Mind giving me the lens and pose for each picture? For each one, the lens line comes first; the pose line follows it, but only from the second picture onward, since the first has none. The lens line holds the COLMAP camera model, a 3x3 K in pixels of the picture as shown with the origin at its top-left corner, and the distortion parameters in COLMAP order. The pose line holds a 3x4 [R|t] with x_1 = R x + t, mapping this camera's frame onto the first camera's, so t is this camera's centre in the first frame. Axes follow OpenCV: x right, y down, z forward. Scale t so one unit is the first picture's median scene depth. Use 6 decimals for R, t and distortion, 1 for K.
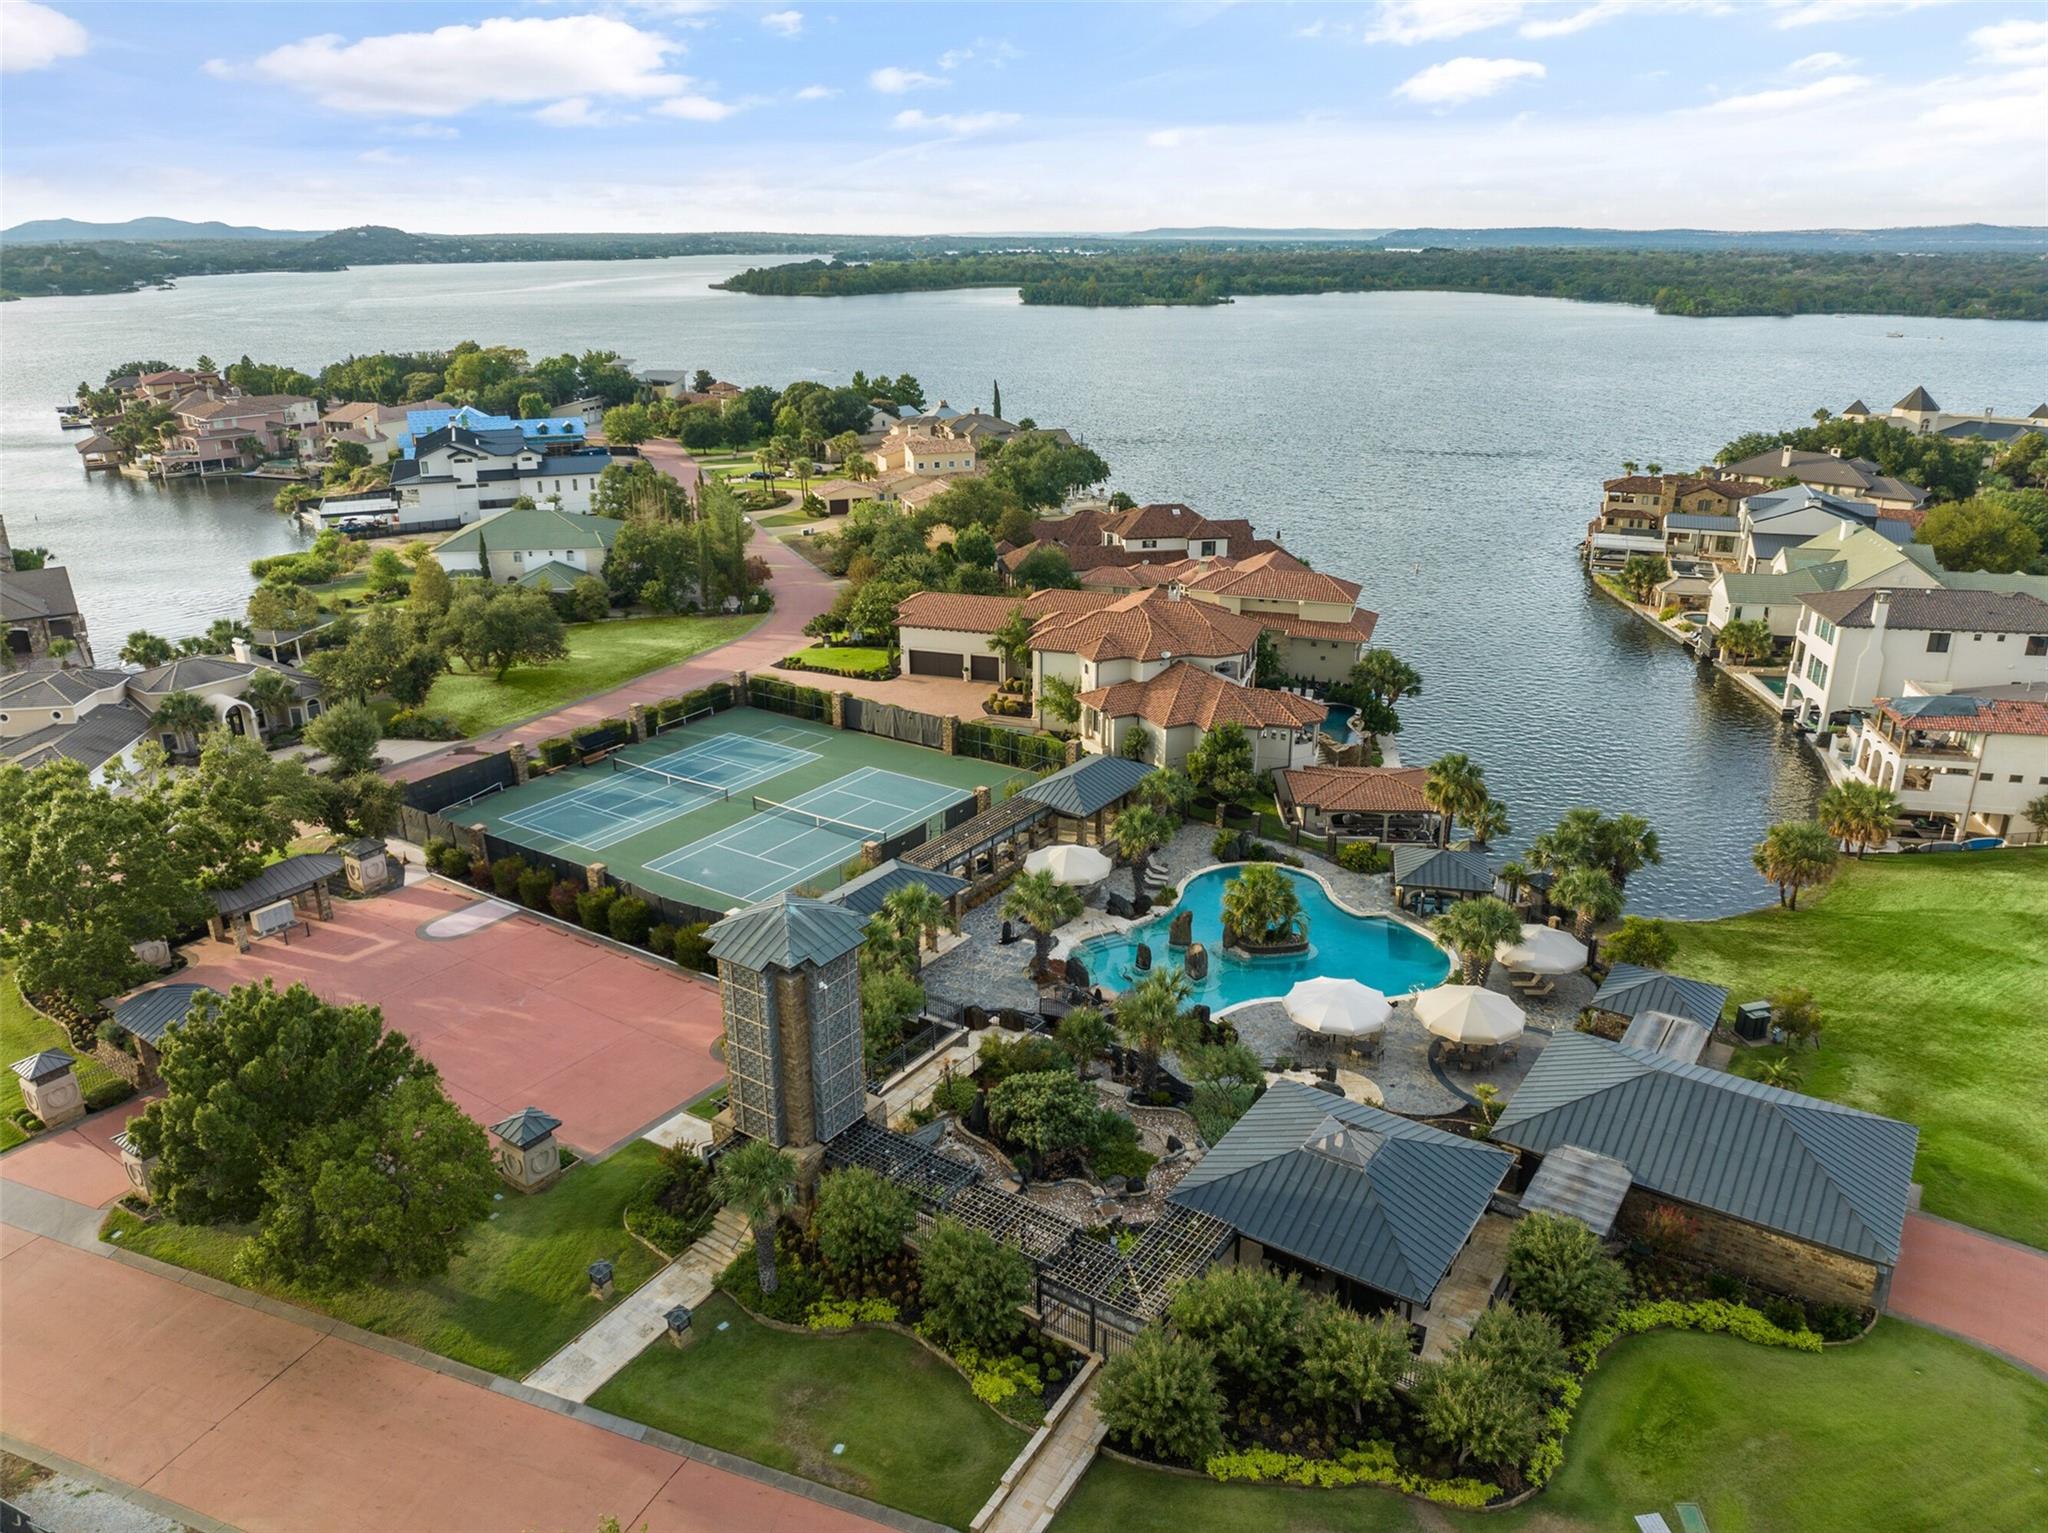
lens RADIAL K [[1403.9, 0, 1024.0], [0, 1403.9, 766.5], [0, 0, 1]] dist [-0.041955, 0.000776]
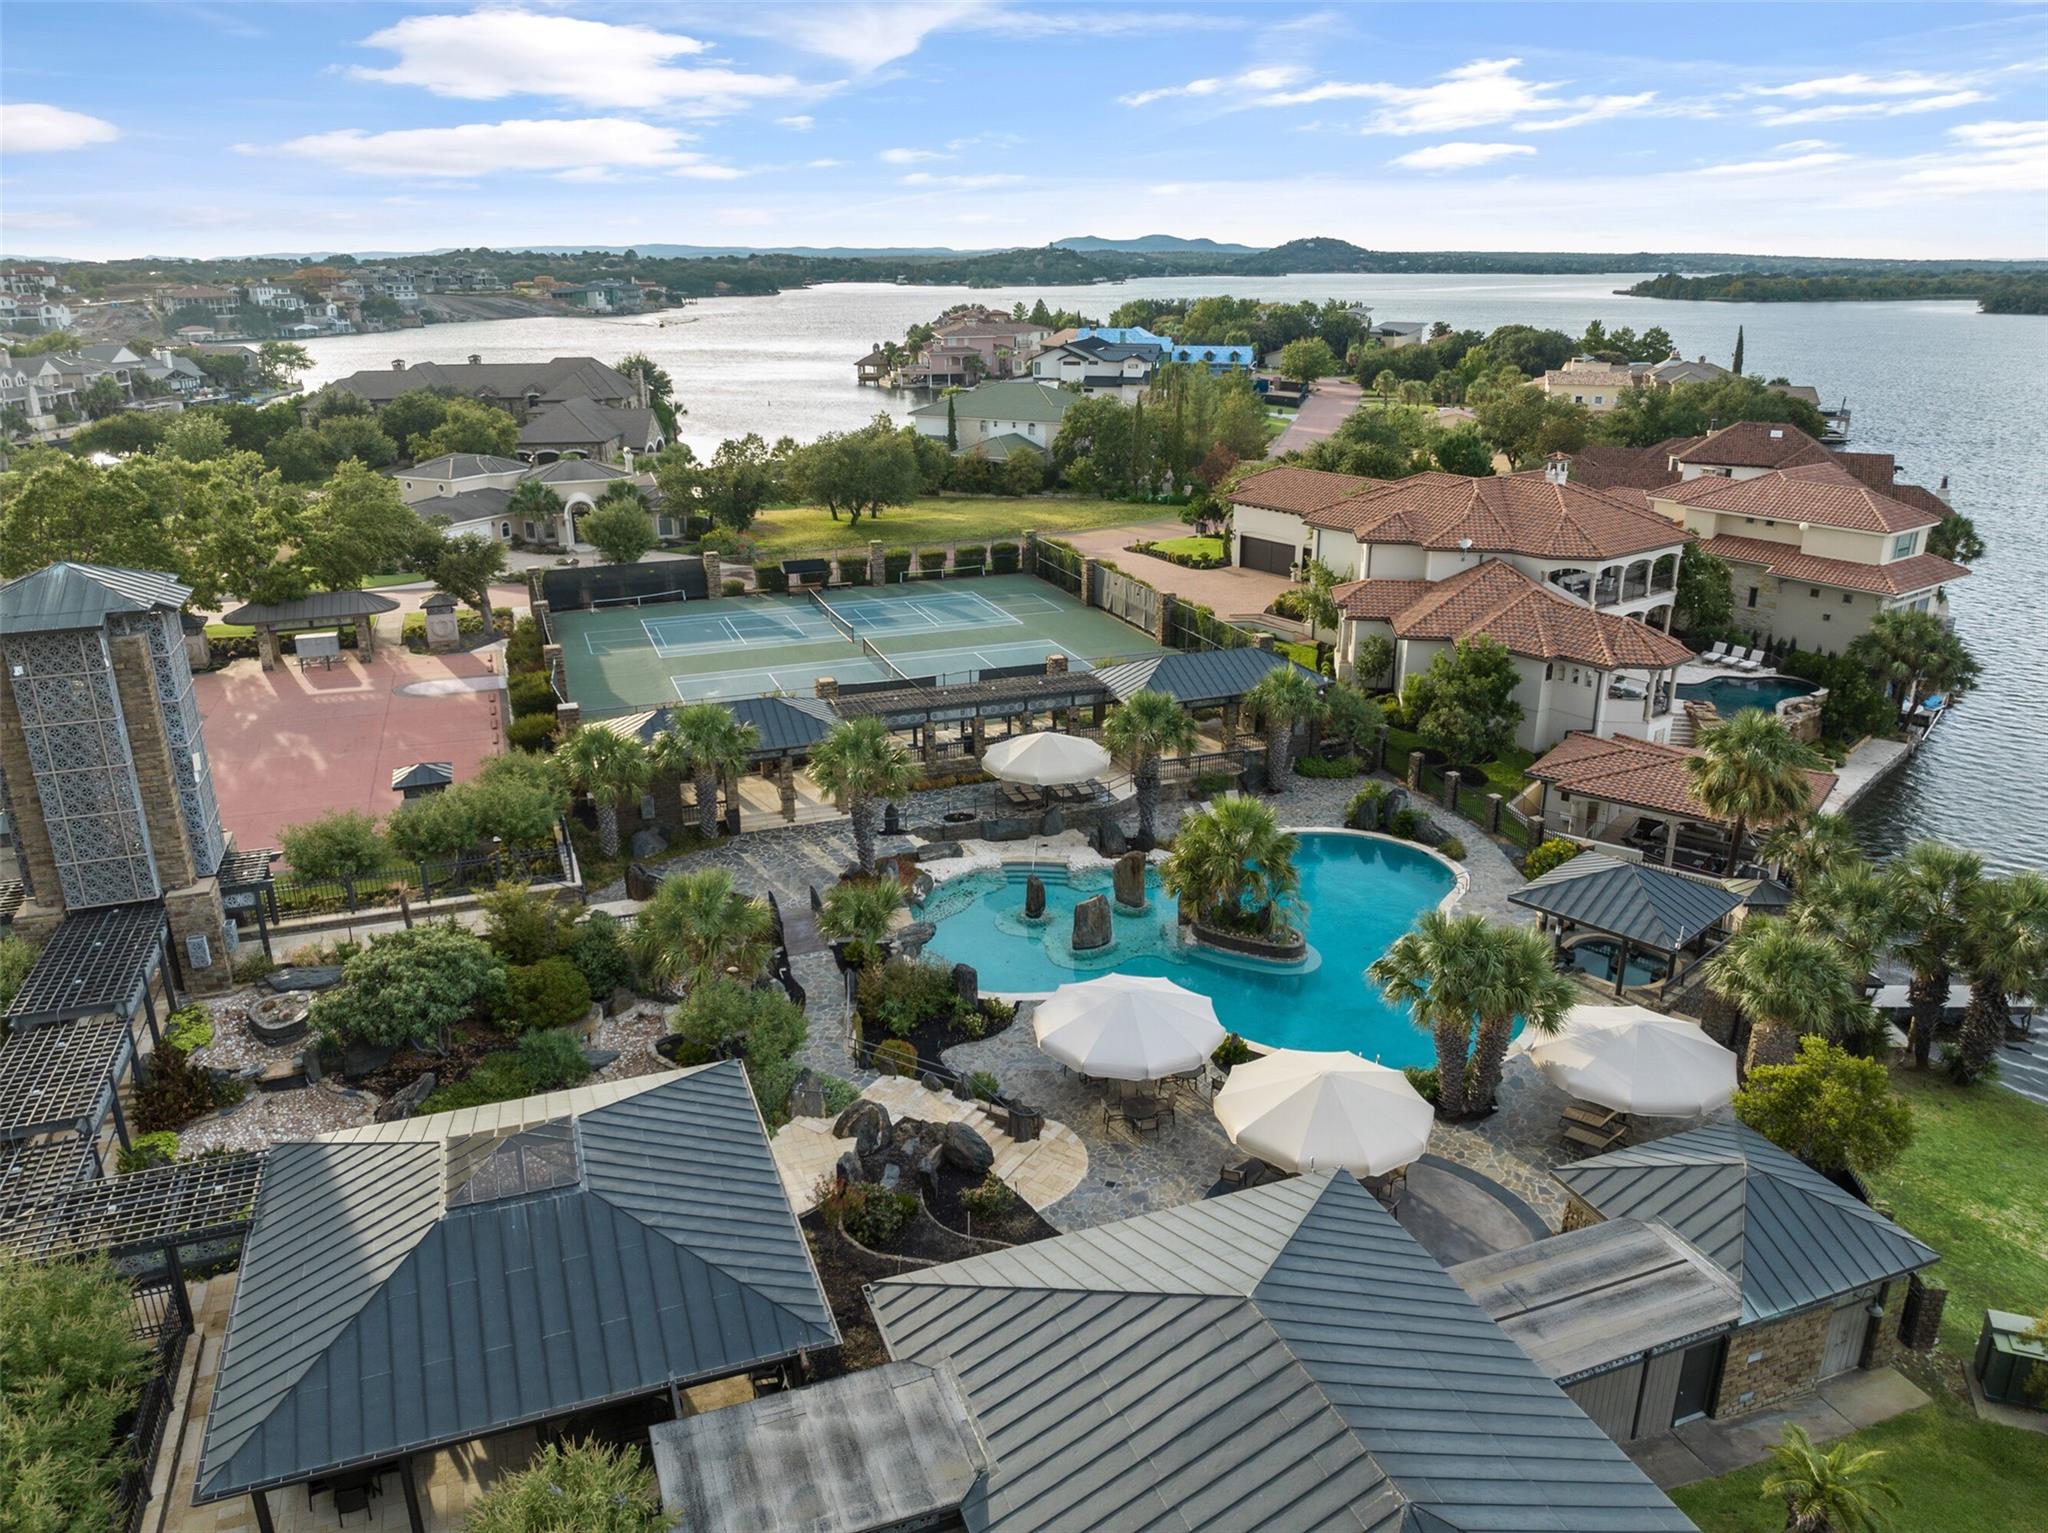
lens RADIAL K [[1403.9, 0, 1024.0], [0, 1403.9, 766.5], [0, 0, 1]] dist [-0.041955, 0.000776]
pose [[0.817277, 0.191661, -0.543437, 0.265677], [-0.196858, 0.979192, 0.049289, 0.028479], [0.541576, 0.066697, 0.838001, 0.283021]]
